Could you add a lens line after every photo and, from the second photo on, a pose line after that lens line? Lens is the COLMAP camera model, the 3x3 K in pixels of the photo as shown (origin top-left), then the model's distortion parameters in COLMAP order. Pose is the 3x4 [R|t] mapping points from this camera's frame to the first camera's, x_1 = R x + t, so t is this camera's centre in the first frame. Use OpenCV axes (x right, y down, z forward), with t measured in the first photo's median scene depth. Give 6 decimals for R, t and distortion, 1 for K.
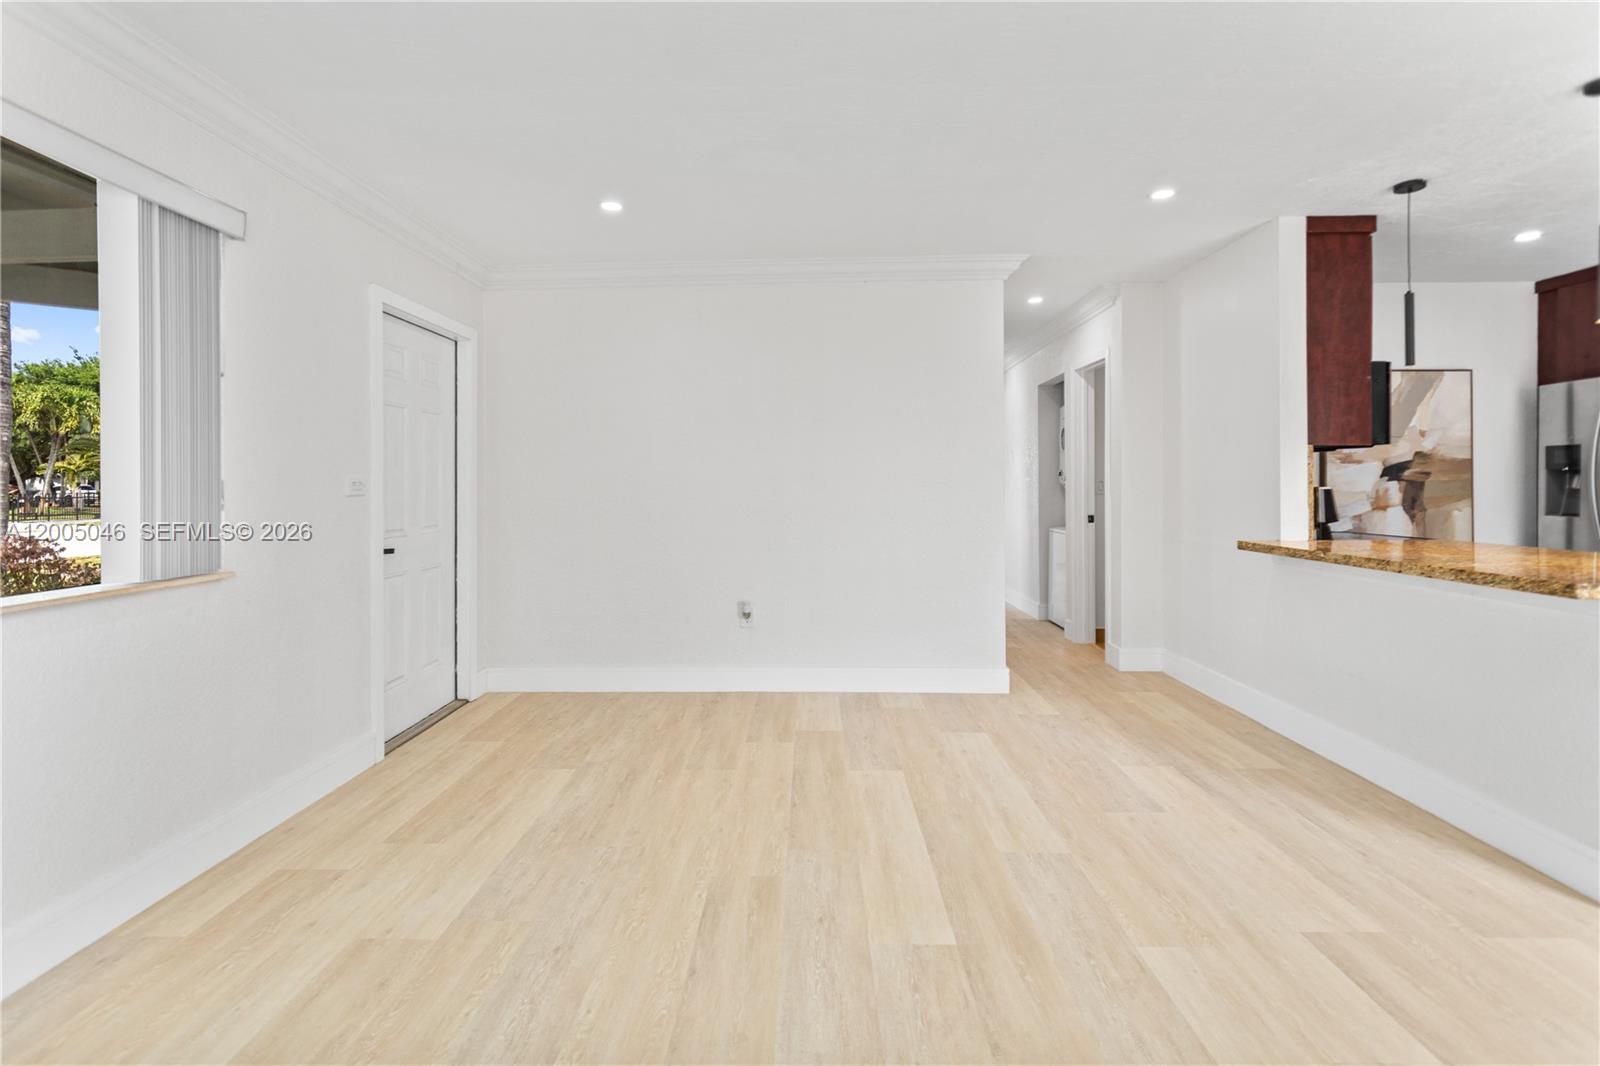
lens RADIAL K [[762.1, 0, 786.2], [0, 762.1, 491.7], [0, 0, 1]] dist [-0.000042, 0.002385]
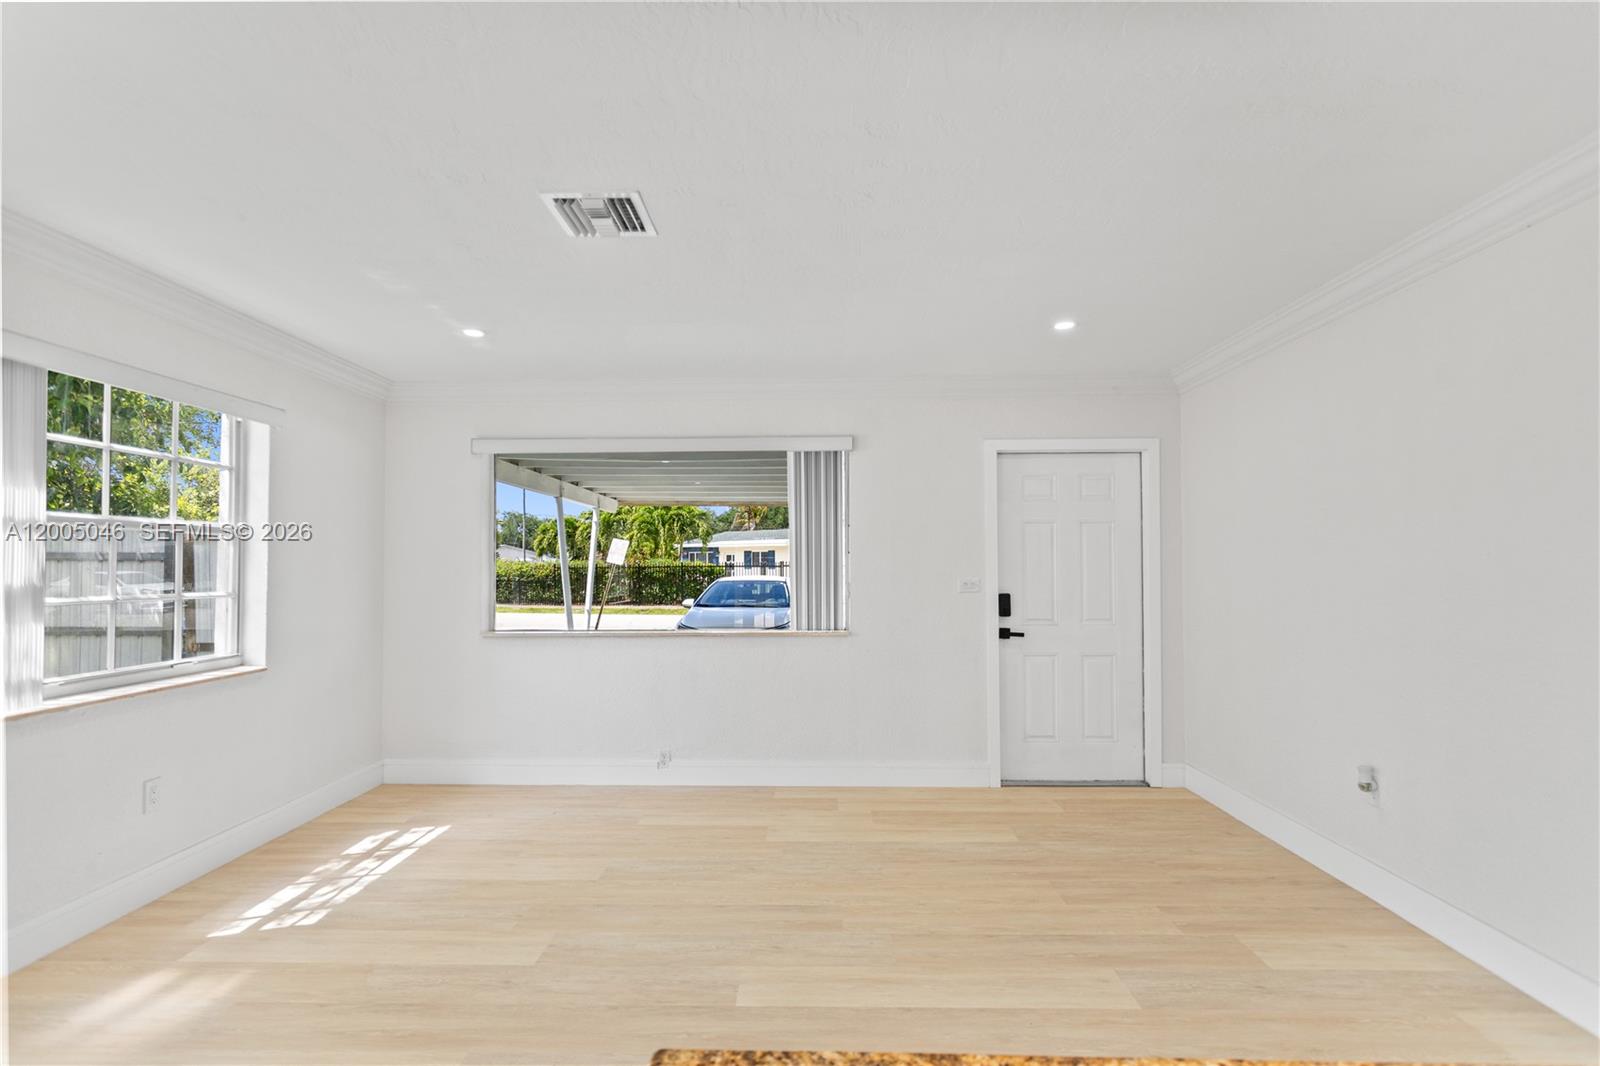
lens RADIAL K [[762.1, 0, 791.7], [0, 762.1, 551.1], [0, 0, 1]] dist [-0.000042, 0.002385]
pose [[0.005303, -0.012408, -0.999909, 0.870858], [-0.004981, 0.999910, -0.012434, -0.048036], [0.999974, 0.005047, 0.005241, 0.678396]]
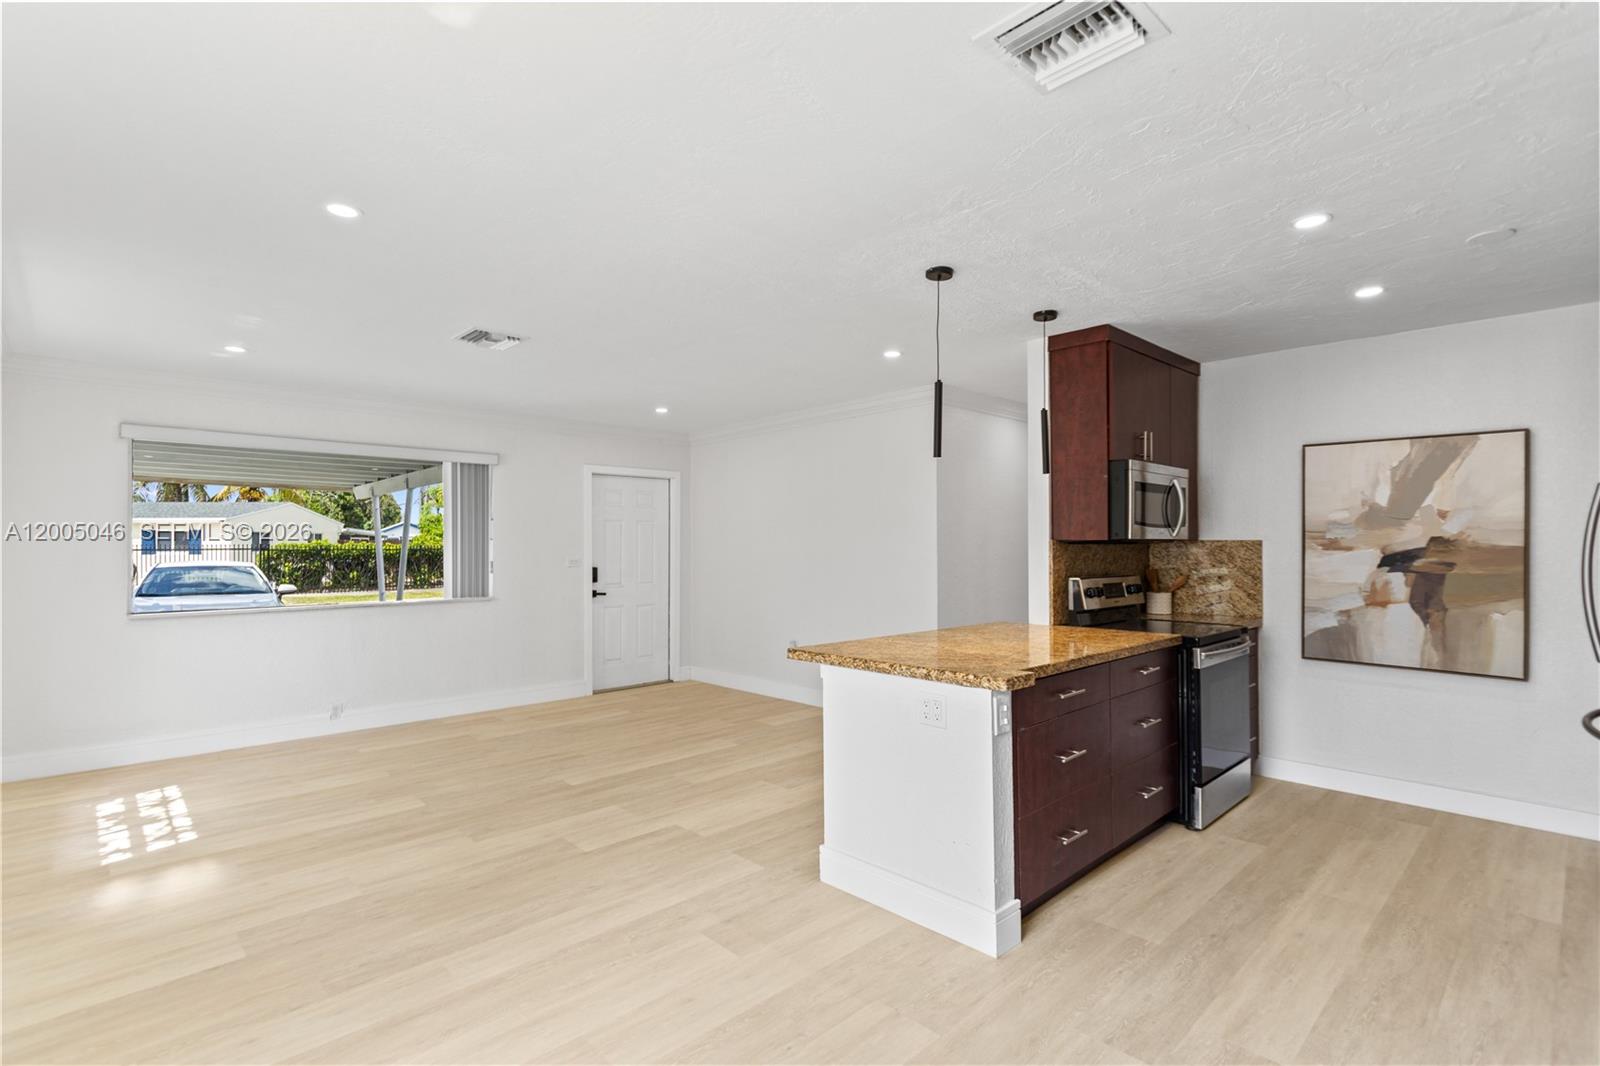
lens RADIAL K [[762.1, 0, 801.3], [0, 762.1, 536.9], [0, 0, 1]] dist [-0.000042, 0.002385]
pose [[0.712704, -0.000941, -0.701464, 1.383560], [-0.009760, 0.999889, -0.011257, -0.055569], [0.701397, 0.014869, 0.712616, -0.056984]]
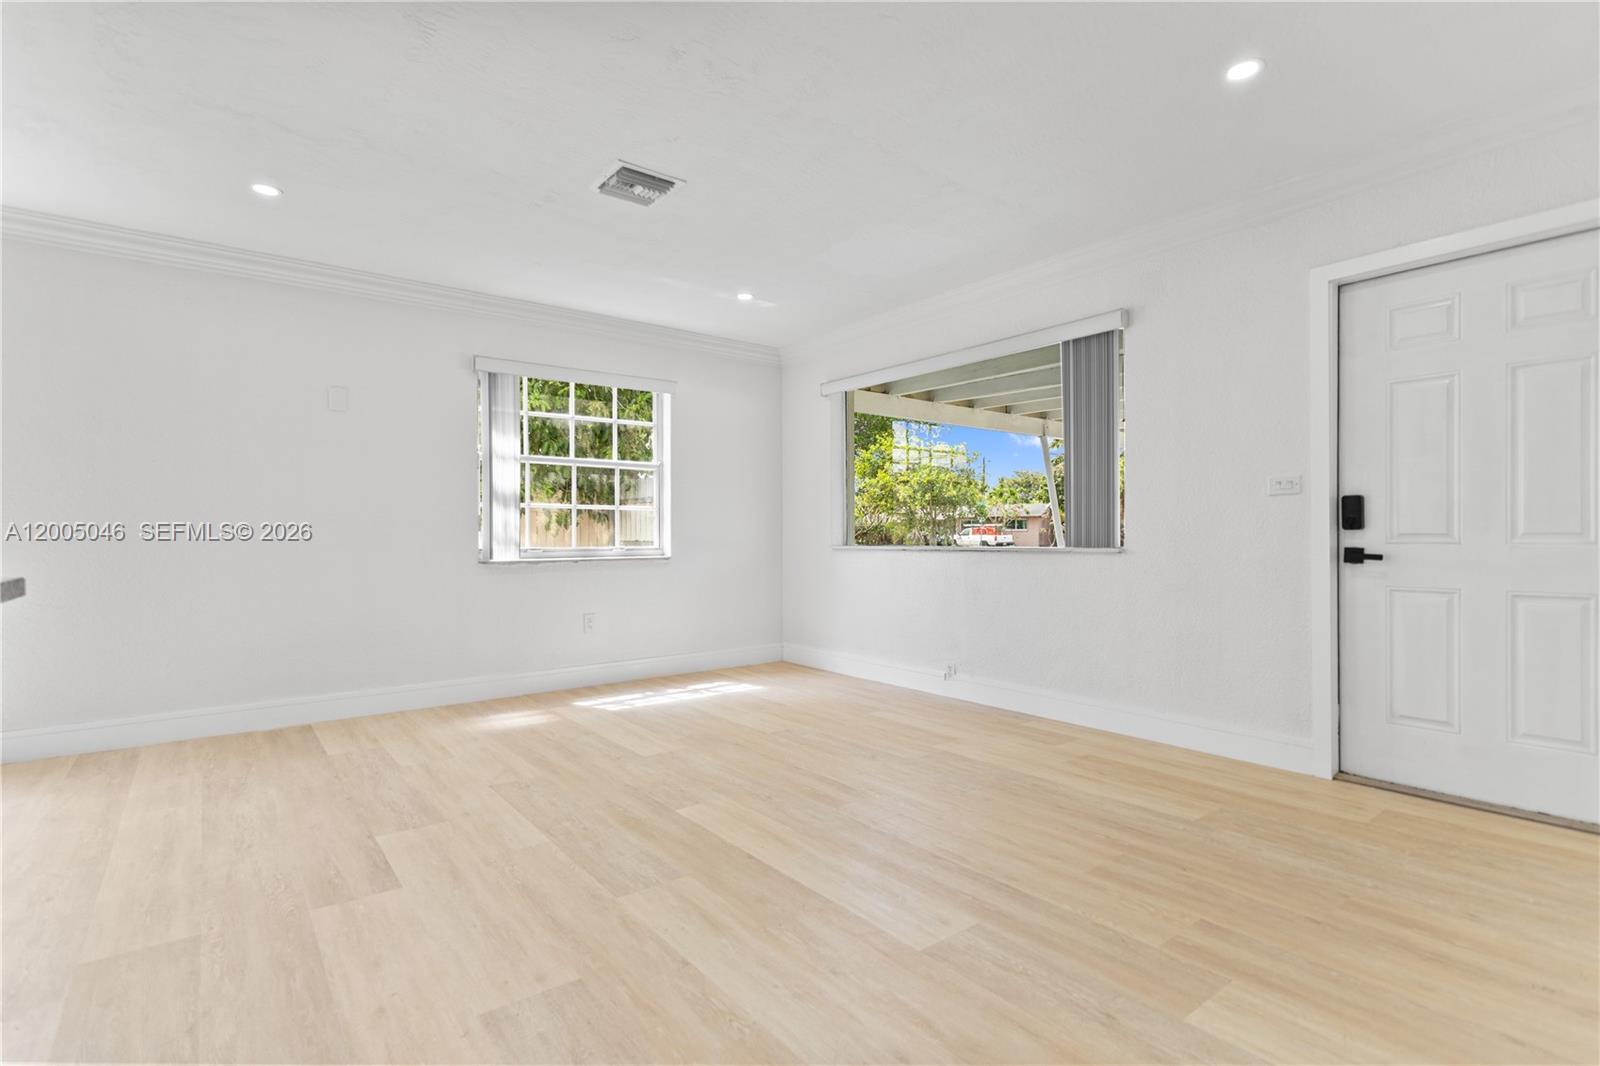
lens RADIAL K [[762.1, 0, 781.4], [0, 762.1, 548.8], [0, 0, 1]] dist [-0.000042, 0.002385]
pose [[-0.778416, 0.025457, -0.627232, 0.592234], [0.007779, 0.999492, 0.030911, 0.044922], [0.627700, 0.019183, -0.778219, 1.393395]]
